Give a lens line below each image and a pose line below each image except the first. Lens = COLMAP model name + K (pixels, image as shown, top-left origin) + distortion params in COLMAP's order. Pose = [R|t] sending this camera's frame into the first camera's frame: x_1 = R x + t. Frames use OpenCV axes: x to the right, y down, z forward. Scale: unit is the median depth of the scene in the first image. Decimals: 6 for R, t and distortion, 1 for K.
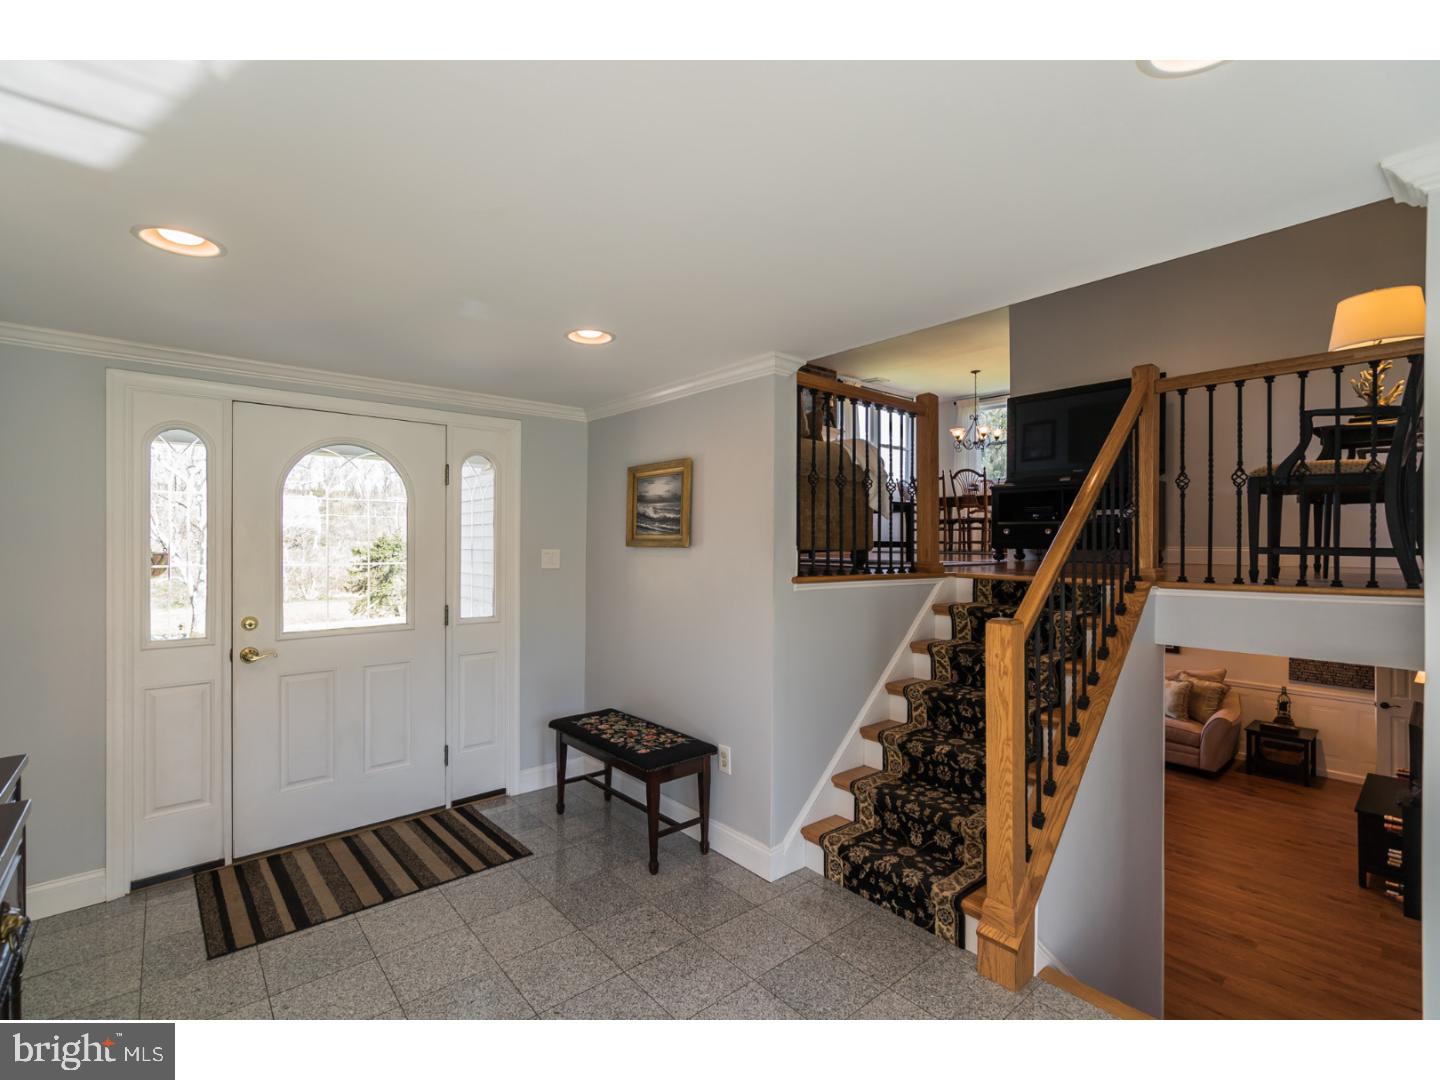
lens RADIAL K [[657.9, 0, 714.8], [0, 657.9, 541.5], [0, 0, 1]] dist [-0.001180, 0.000219]
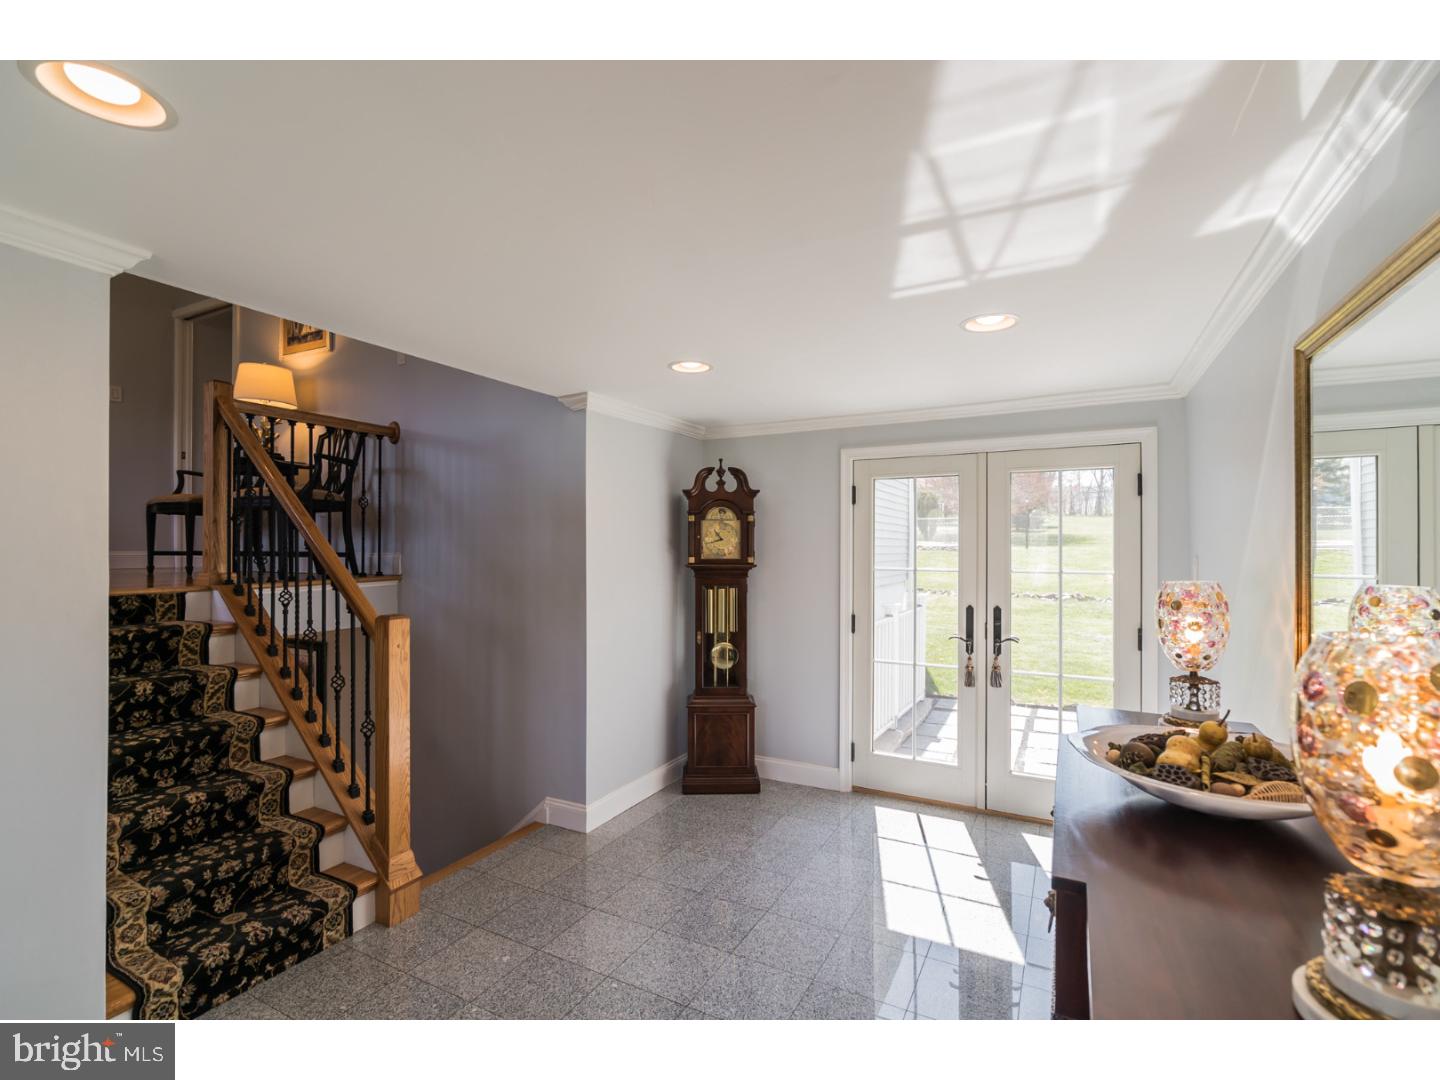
lens RADIAL K [[657.9, 0, 714.8], [0, 657.9, 541.5], [0, 0, 1]] dist [-0.001180, 0.000219]
pose [[-0.359560, 0.002676, 0.933118, -0.734865], [-0.000223, 0.999996, -0.002954, -0.008765], [-0.933122, -0.001270, -0.359558, 0.748858]]
